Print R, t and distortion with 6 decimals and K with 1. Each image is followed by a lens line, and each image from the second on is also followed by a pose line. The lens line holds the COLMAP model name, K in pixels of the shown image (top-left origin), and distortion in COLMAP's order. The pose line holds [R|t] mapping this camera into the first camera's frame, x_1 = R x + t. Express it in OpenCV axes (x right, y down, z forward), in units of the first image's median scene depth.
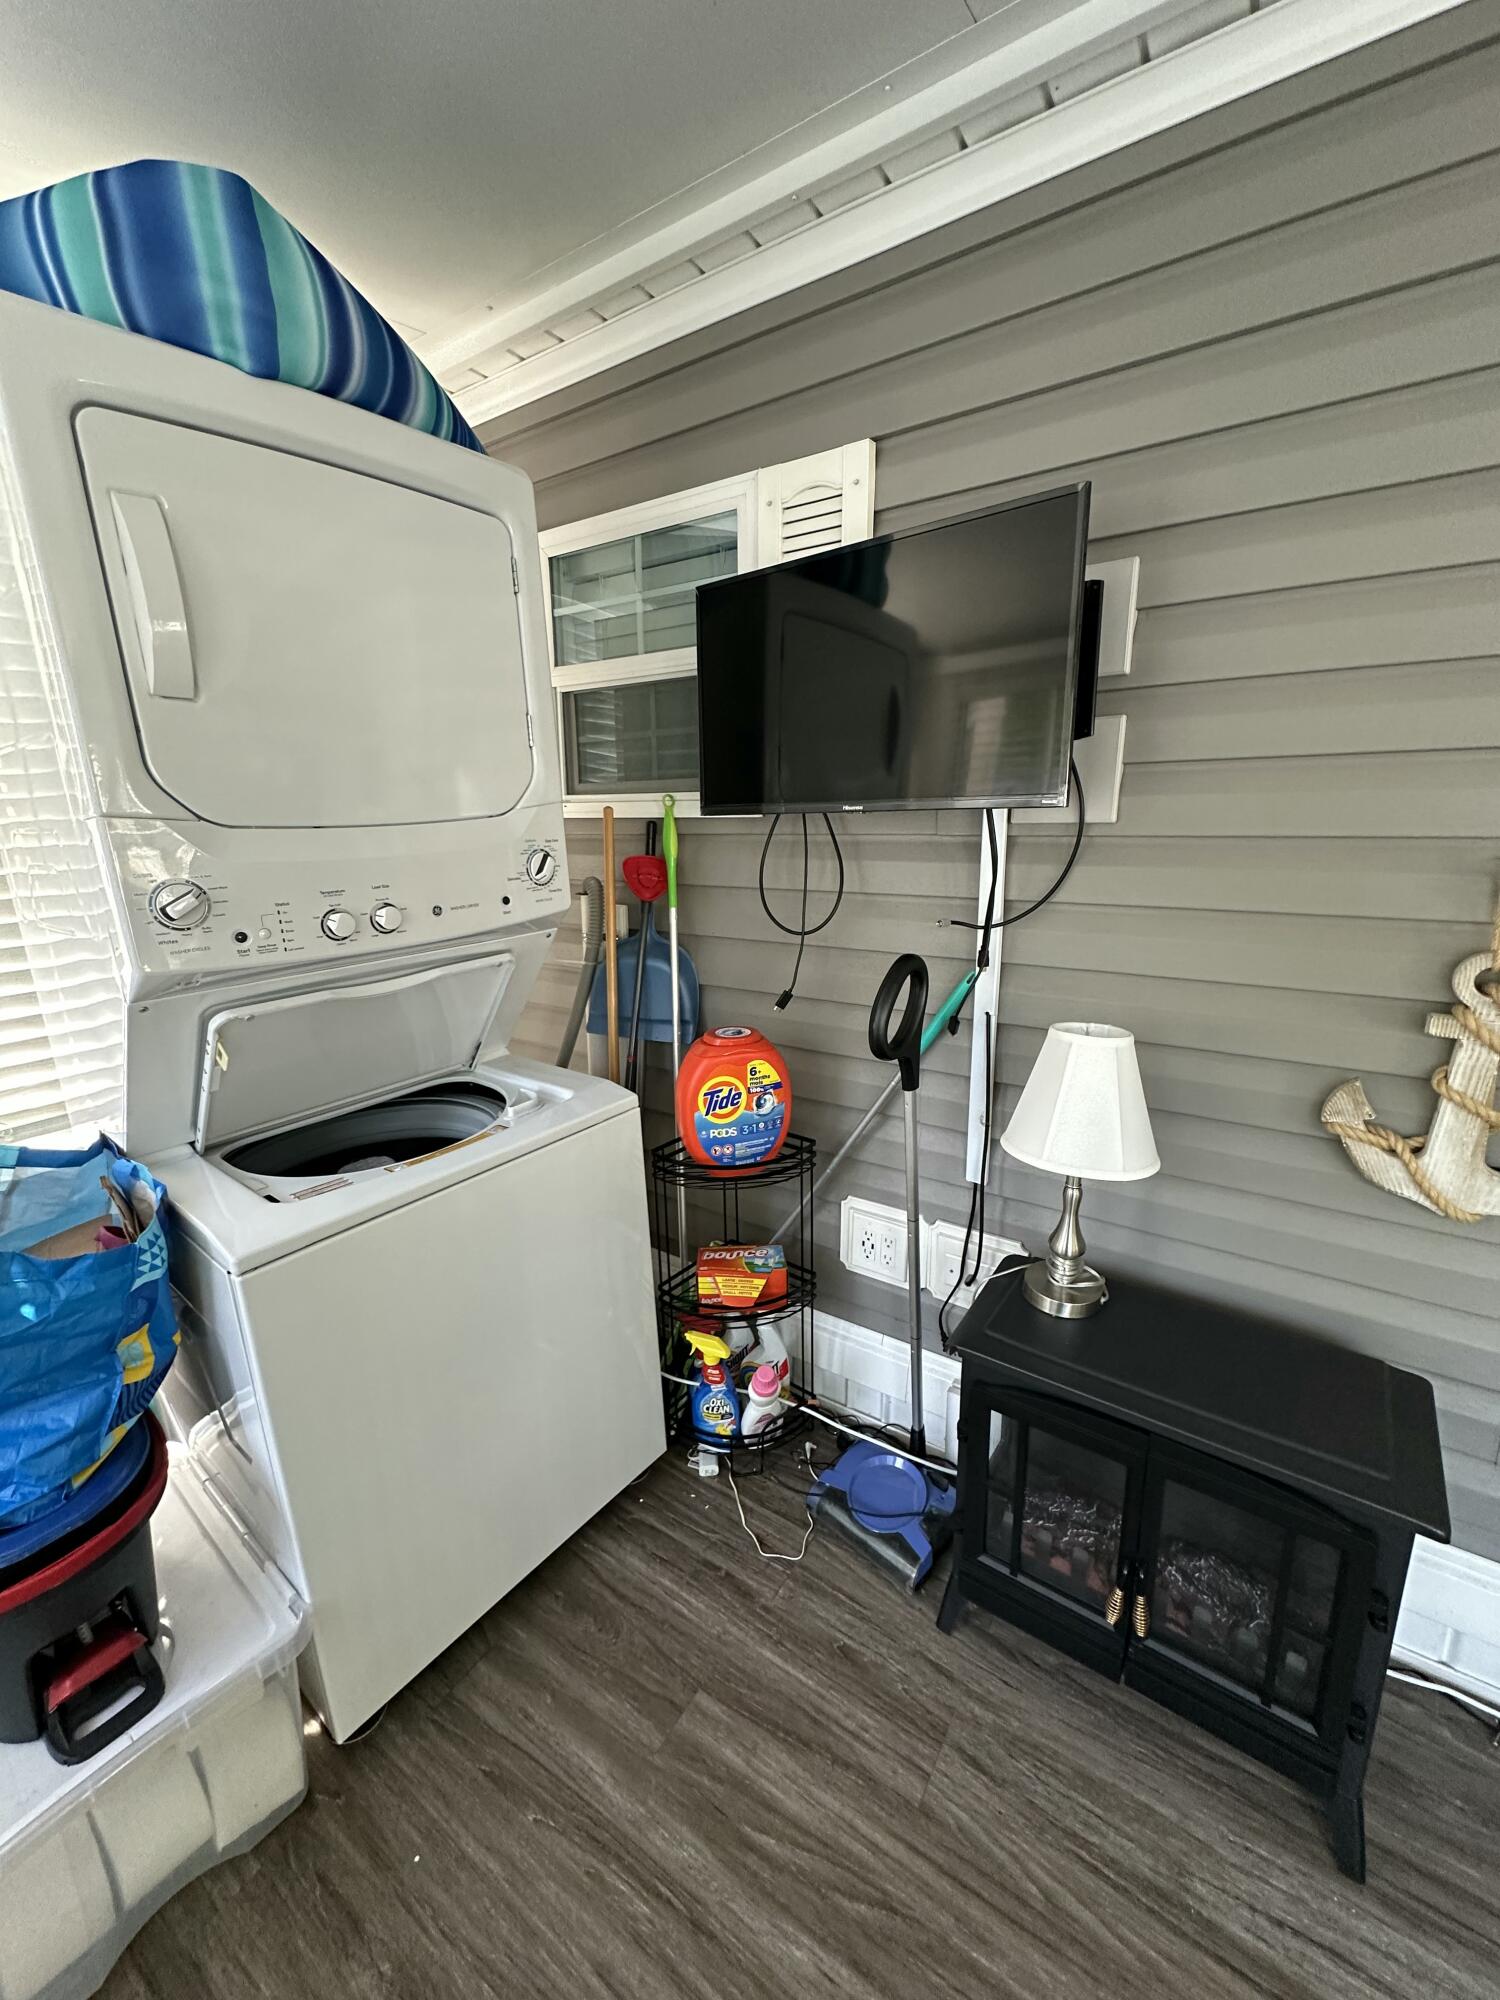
lens RADIAL K [[796.3, 0, 746.7], [0, 796.3, 996.5], [0, 0, 1]] dist [-0.001897, 0.000504]
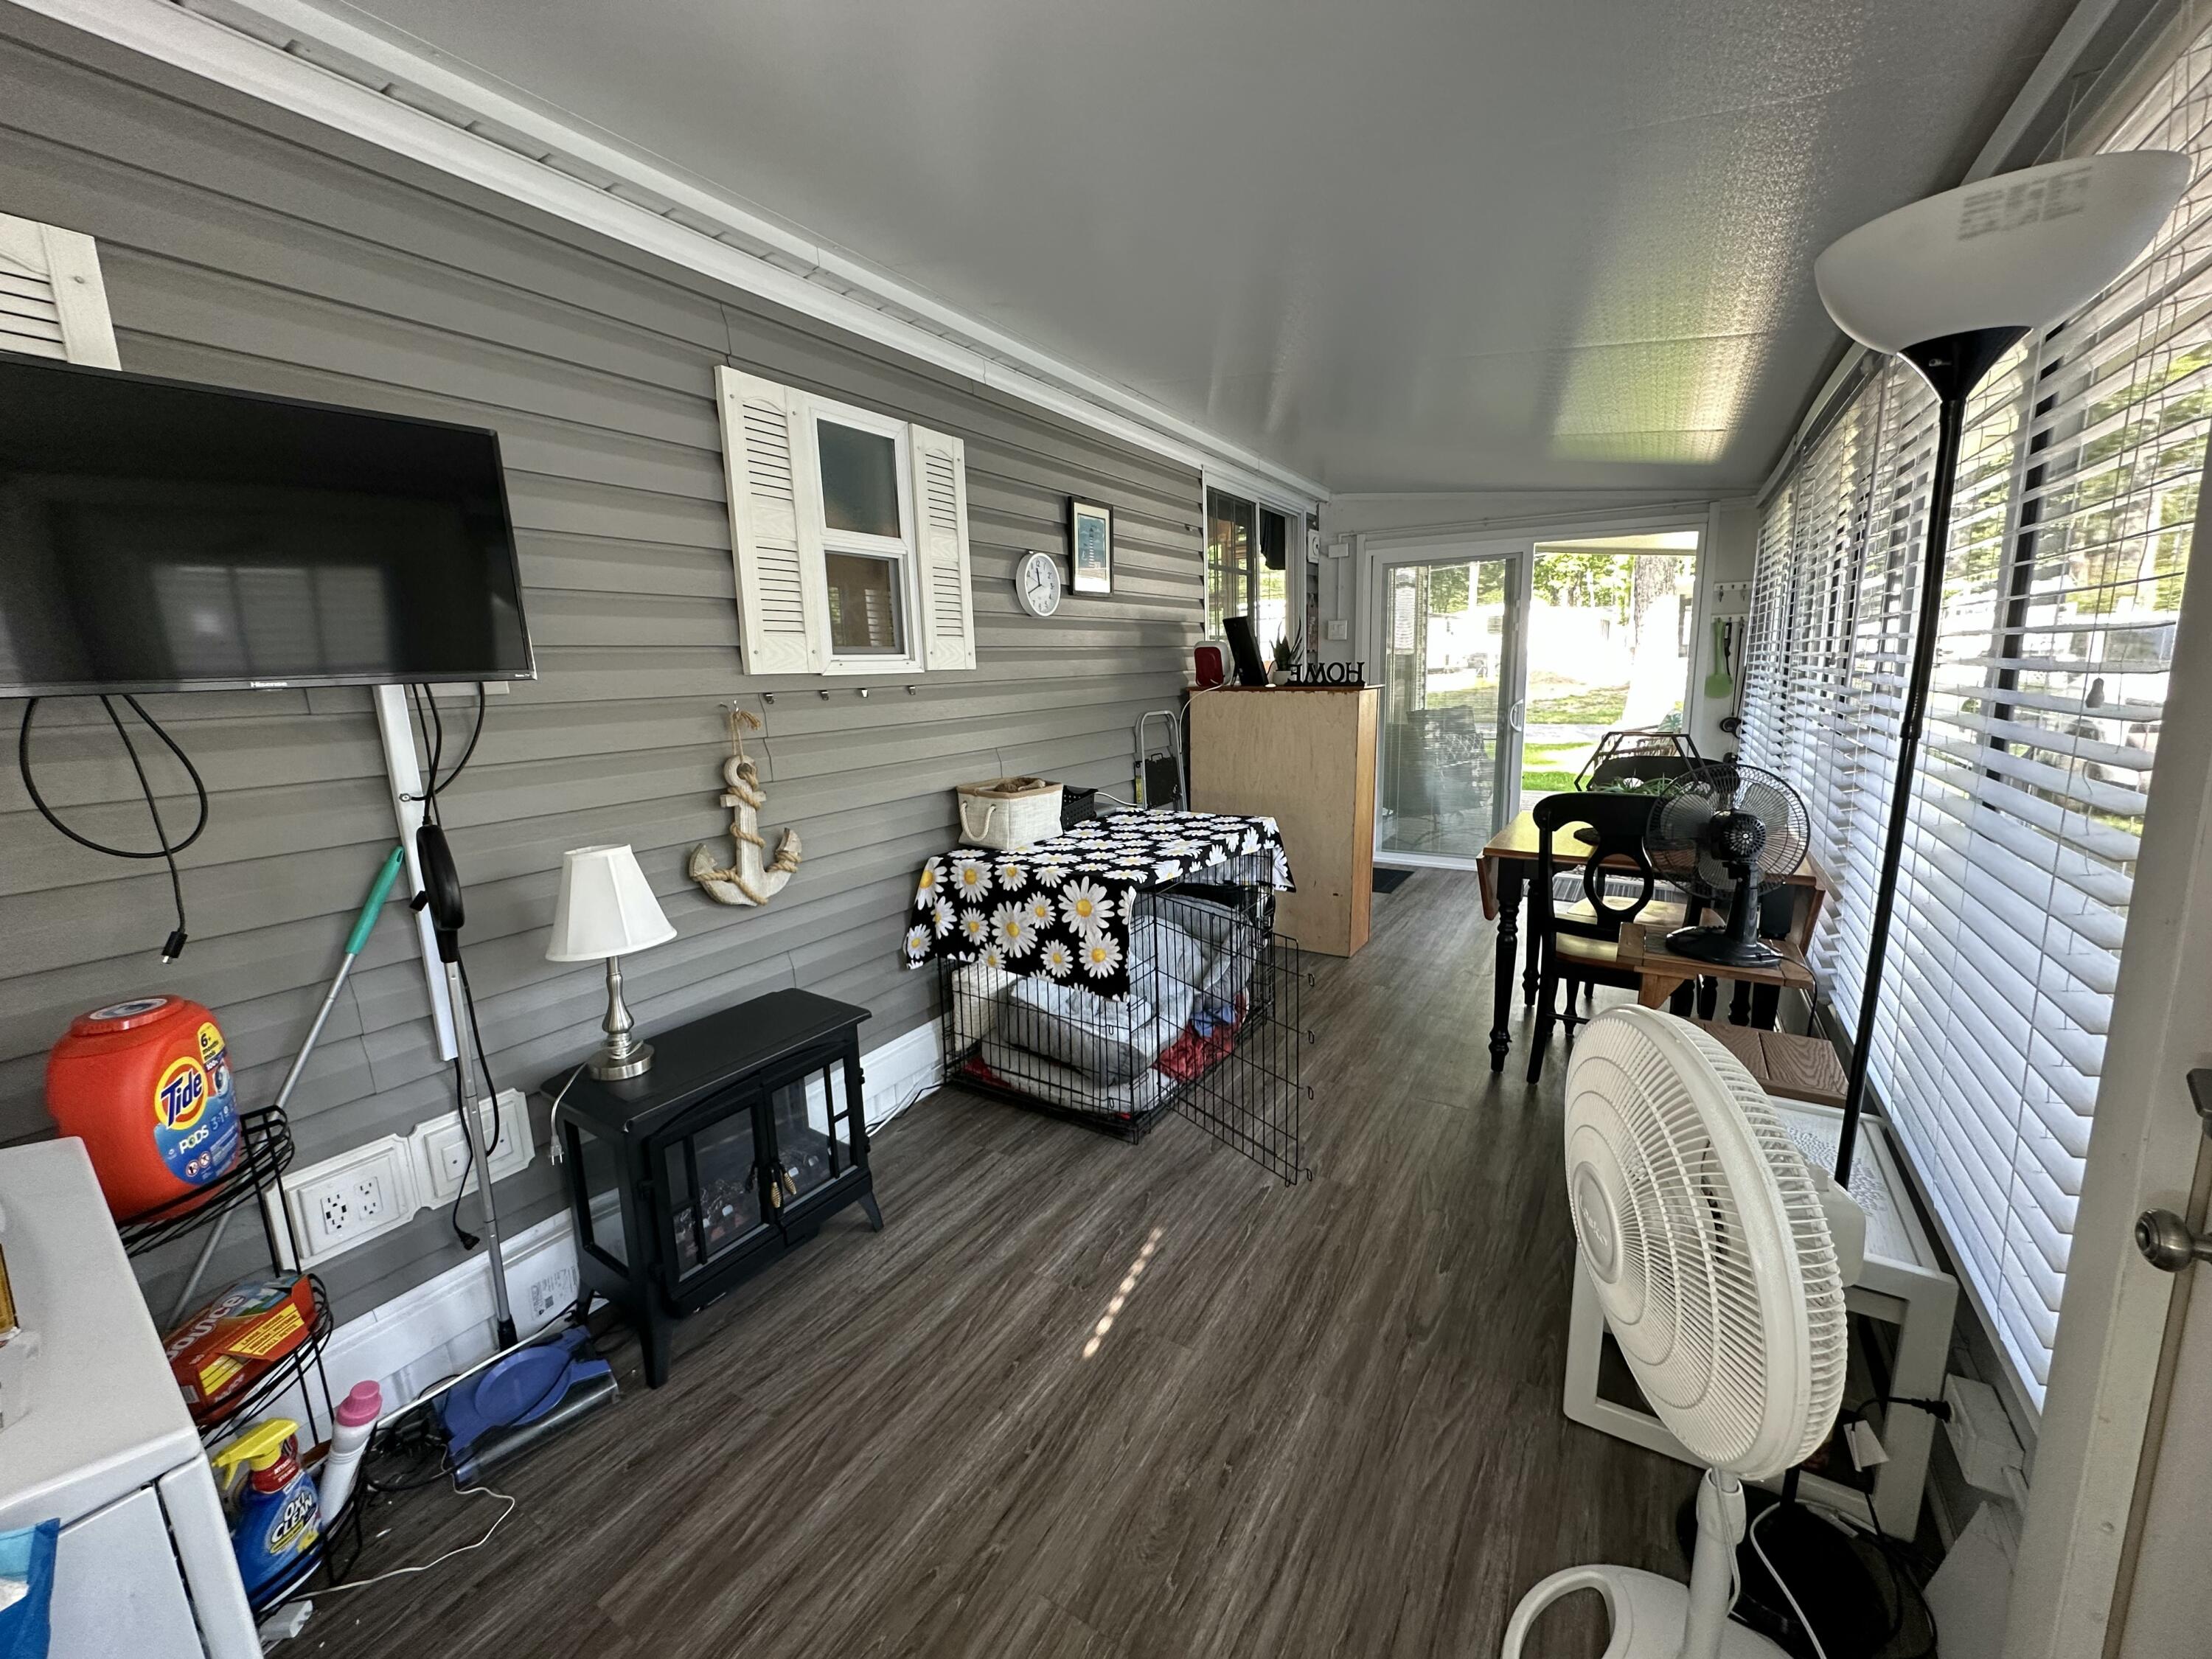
lens RADIAL K [[880.7, 0, 1104.1], [0, 880.7, 820.2], [0, 0, 1]] dist [-0.001897, 0.000504]
pose [[-0.035399, -0.157196, 0.986933, -0.848817], [0.258336, 0.952547, 0.160985, -0.016493], [-0.965406, 0.260659, 0.006890, 0.155003]]
